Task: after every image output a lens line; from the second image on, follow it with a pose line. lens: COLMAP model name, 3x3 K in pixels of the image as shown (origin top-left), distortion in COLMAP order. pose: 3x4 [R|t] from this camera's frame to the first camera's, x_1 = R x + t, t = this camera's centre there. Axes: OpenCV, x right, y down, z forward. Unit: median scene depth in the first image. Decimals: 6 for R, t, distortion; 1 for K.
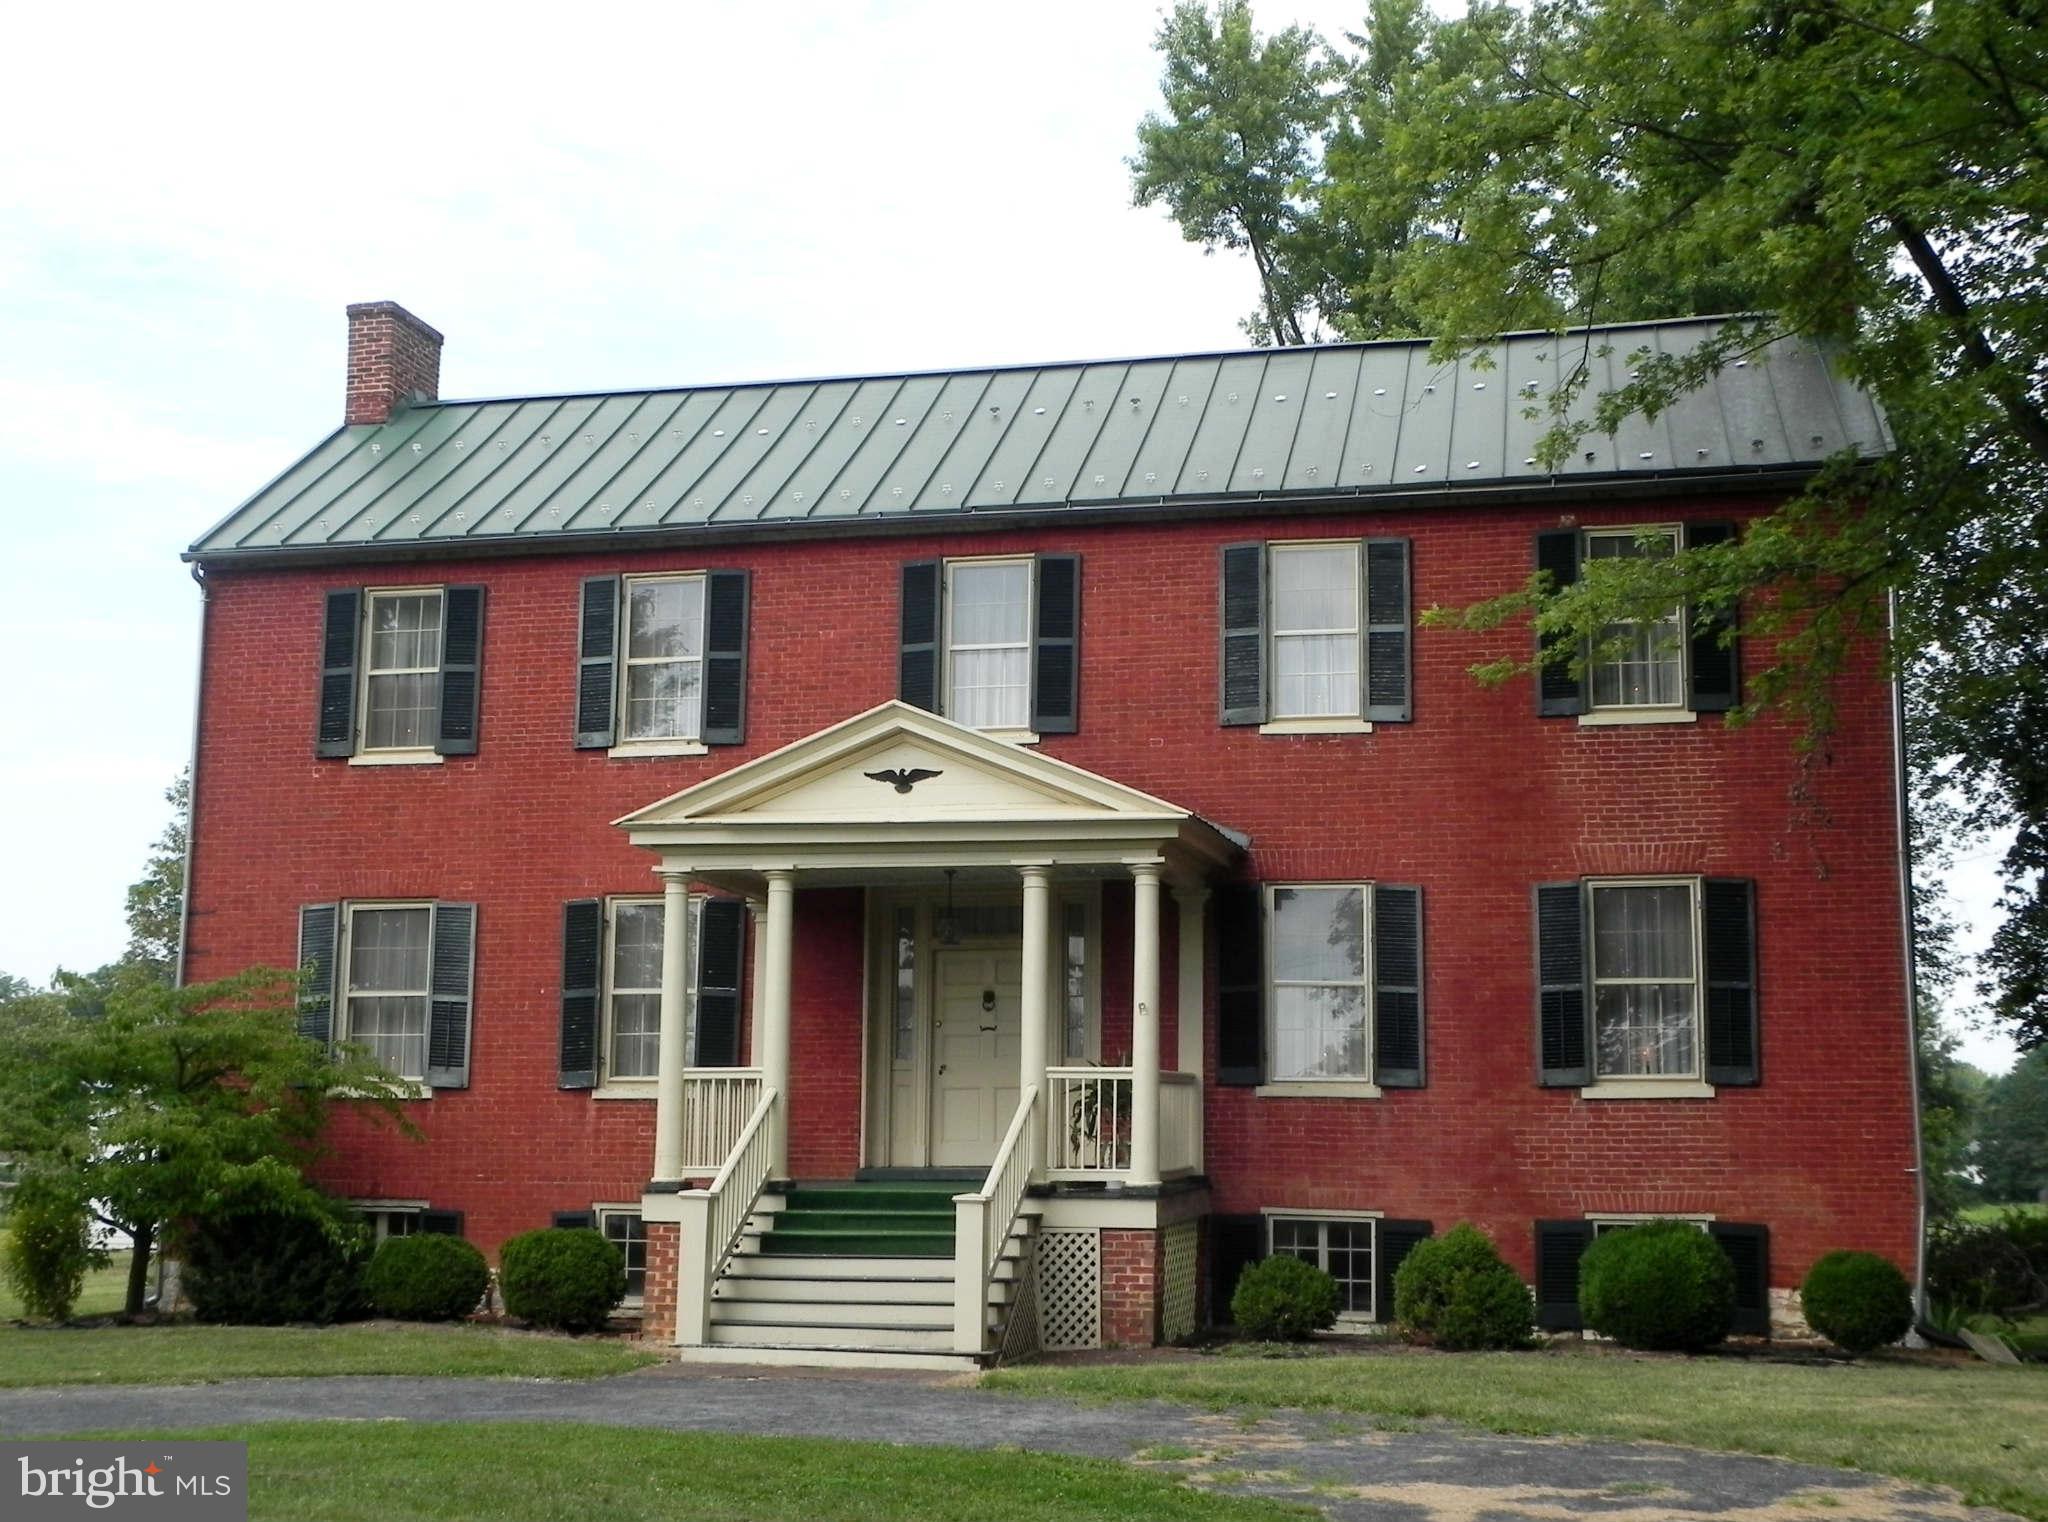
lens RADIAL K [[2446.4, 0, 1008.2], [0, 2446.4, 765.3], [0, 0, 1]] dist [0.008381, 0.000000]
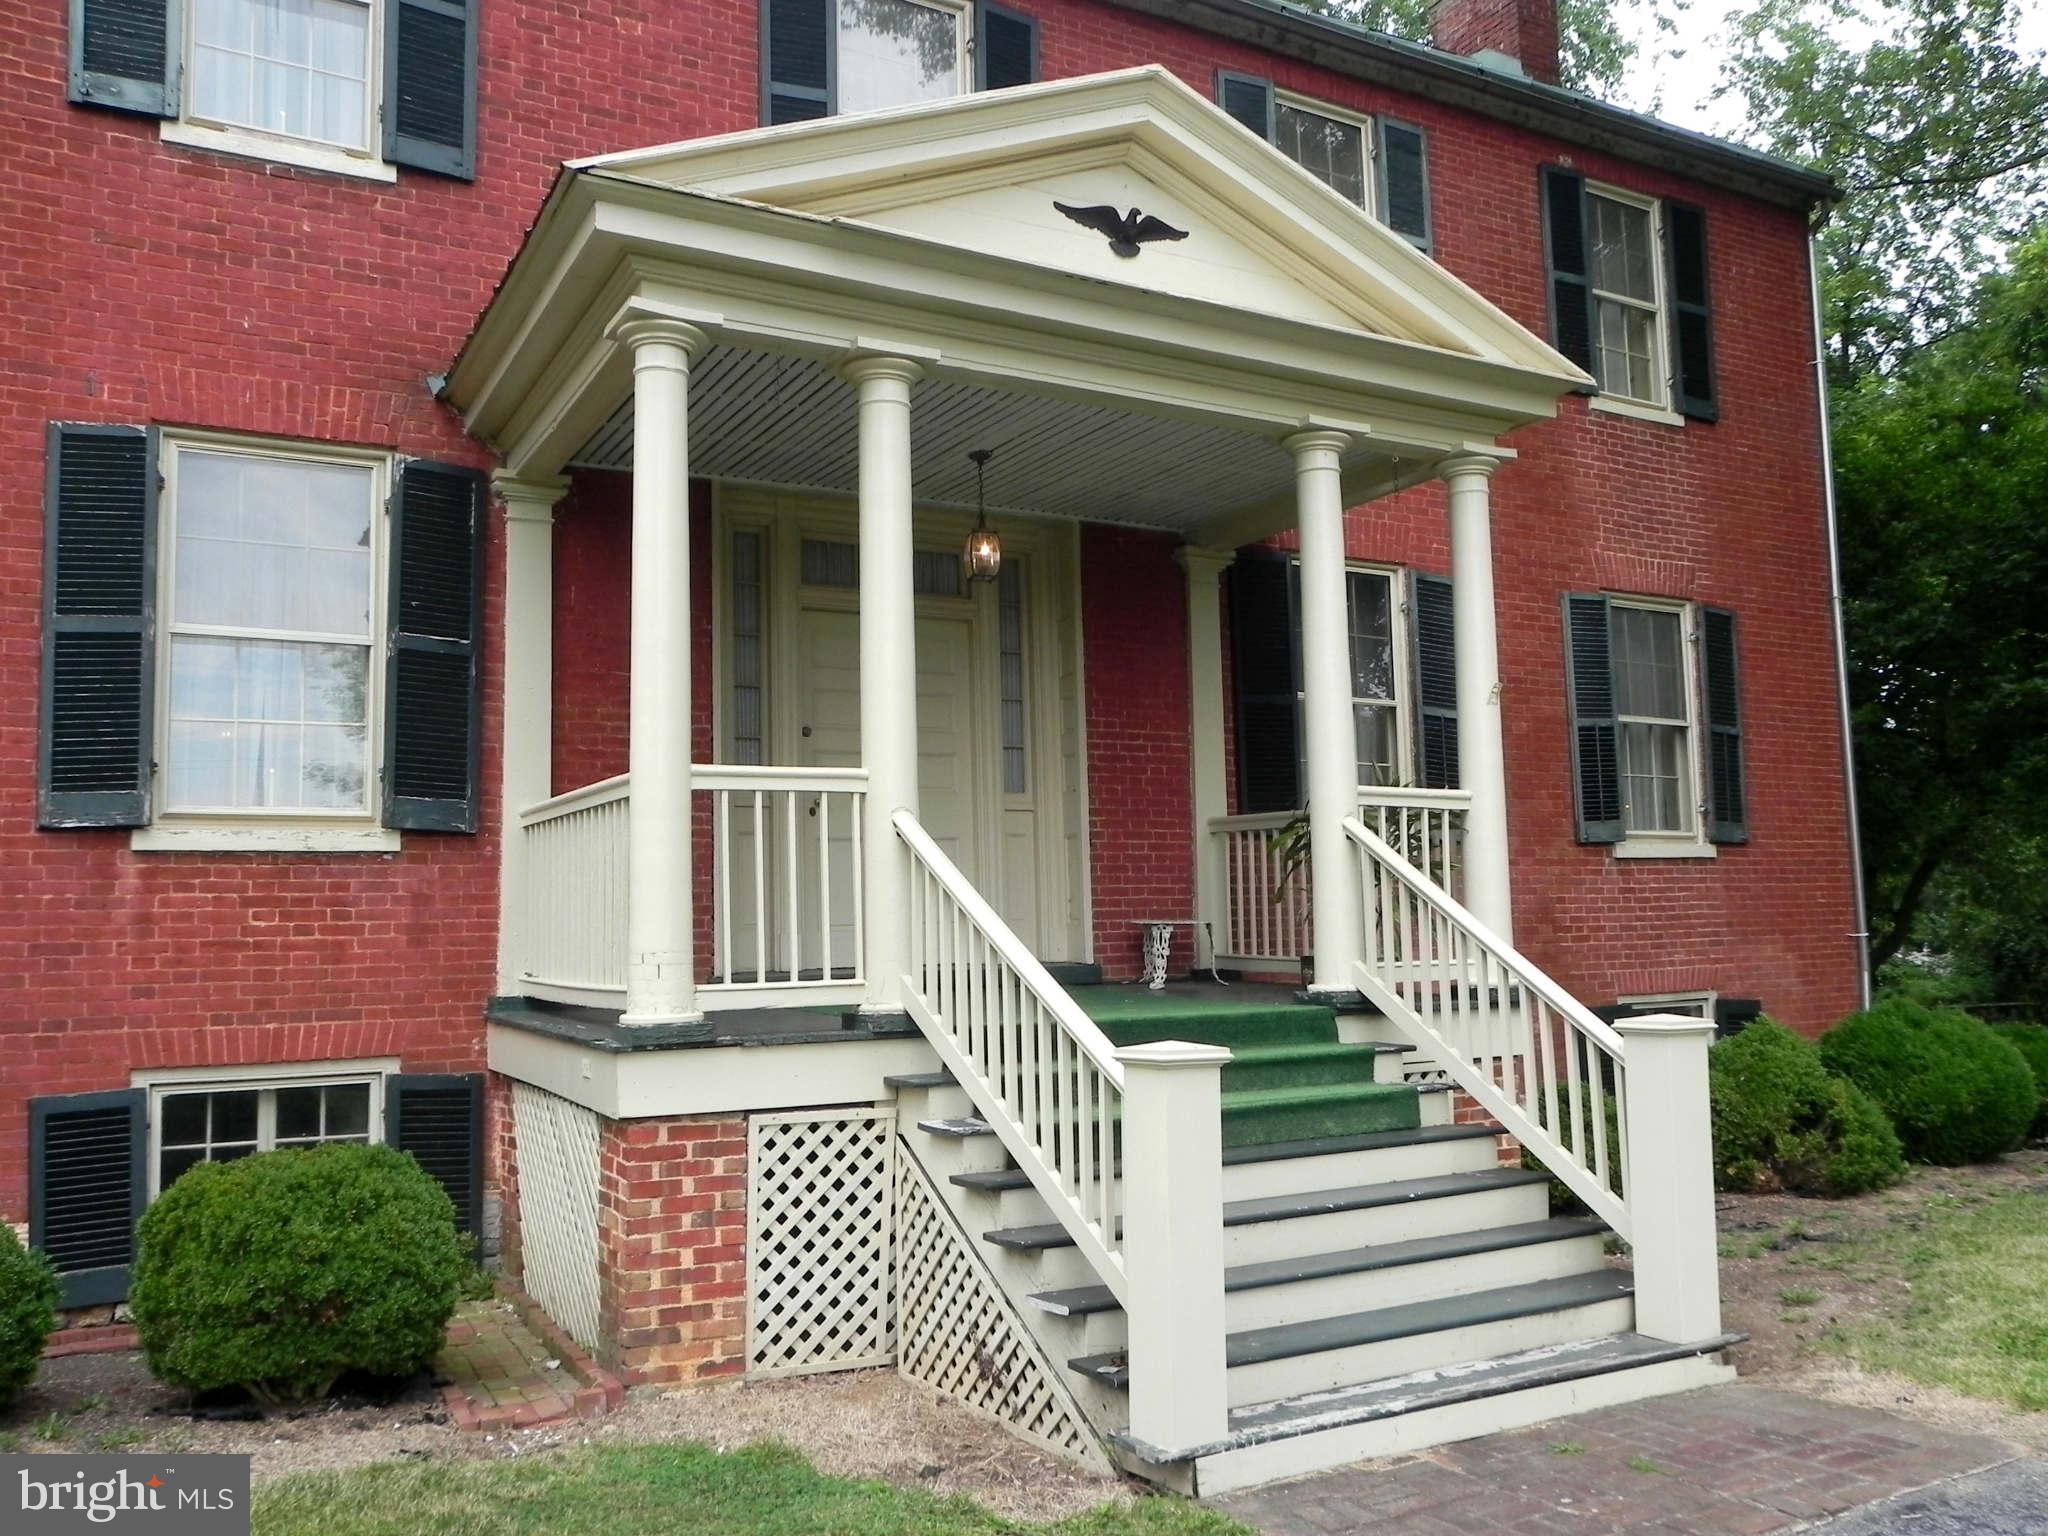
lens RADIAL K [[1666.9, 0, 1029.1], [0, 1666.9, 782.7], [0, 0, 1]] dist [-0.003737, 0.006681]
pose [[0.738903, 0.041038, 0.672561, -0.276589], [-0.080067, 0.996419, 0.027166, 0.108838], [-0.669038, -0.073923, 0.739543, 0.703074]]
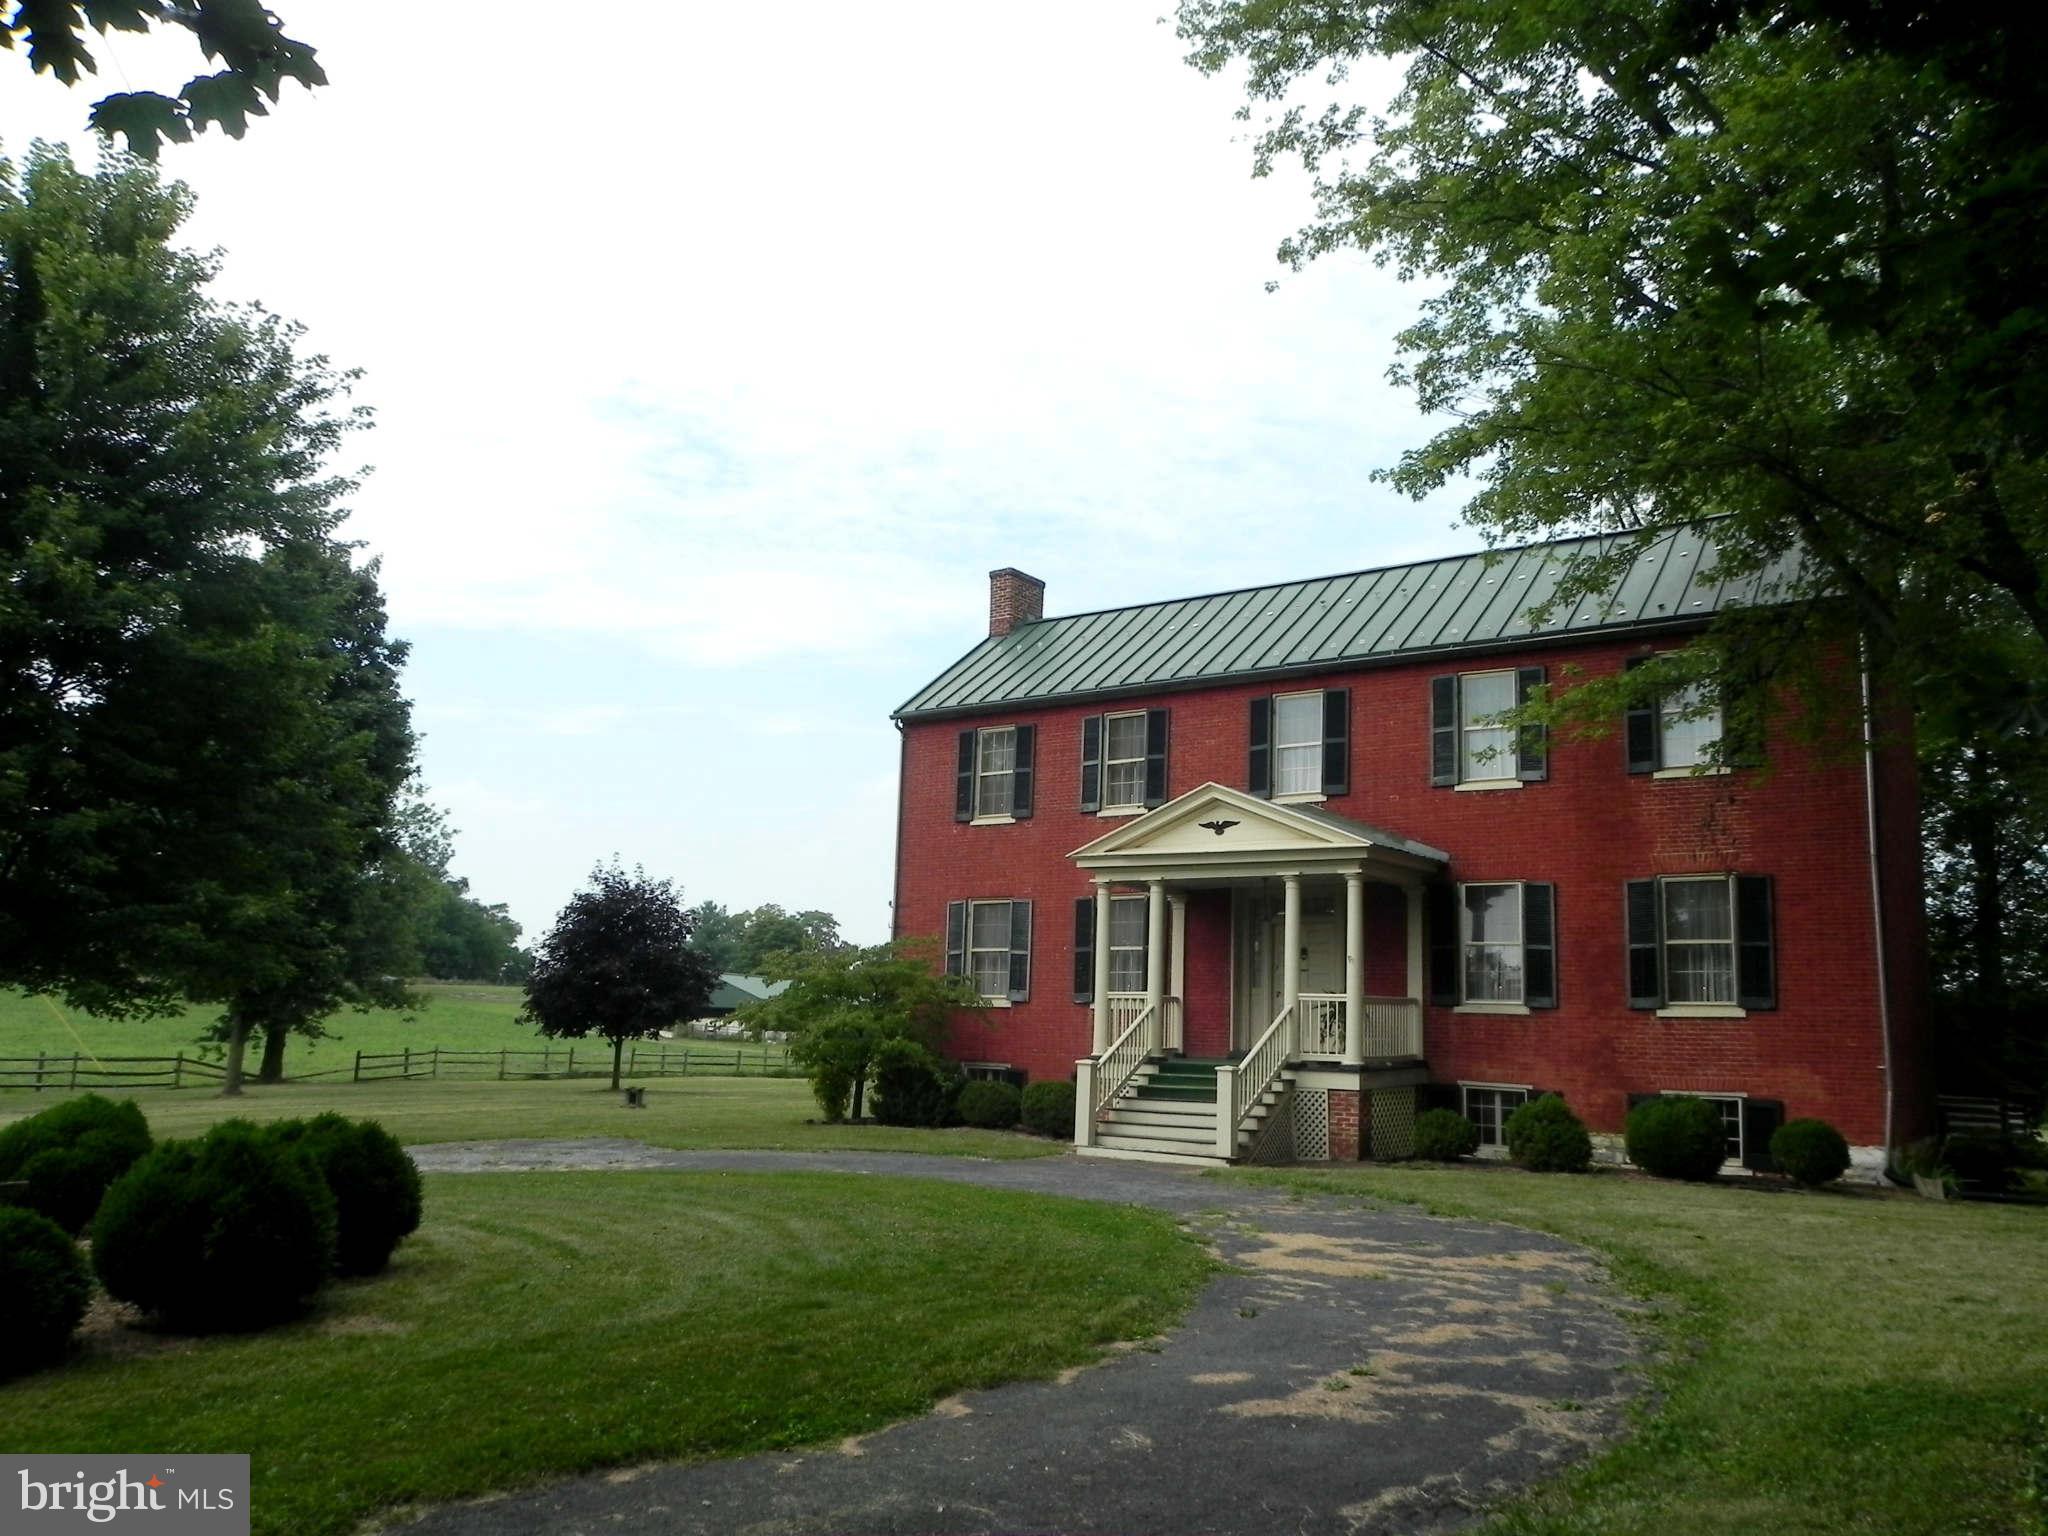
lens RADIAL K [[1511.4, 0, 1037.9], [0, 1511.4, 769.2], [0, 0, 1]] dist [-0.005280, -0.003775]
pose [[0.931634, -0.043362, -0.360801, 0.214868], [0.034897, 0.998942, -0.029946, -0.007209], [0.361718, 0.015308, 0.932162, -0.047390]]
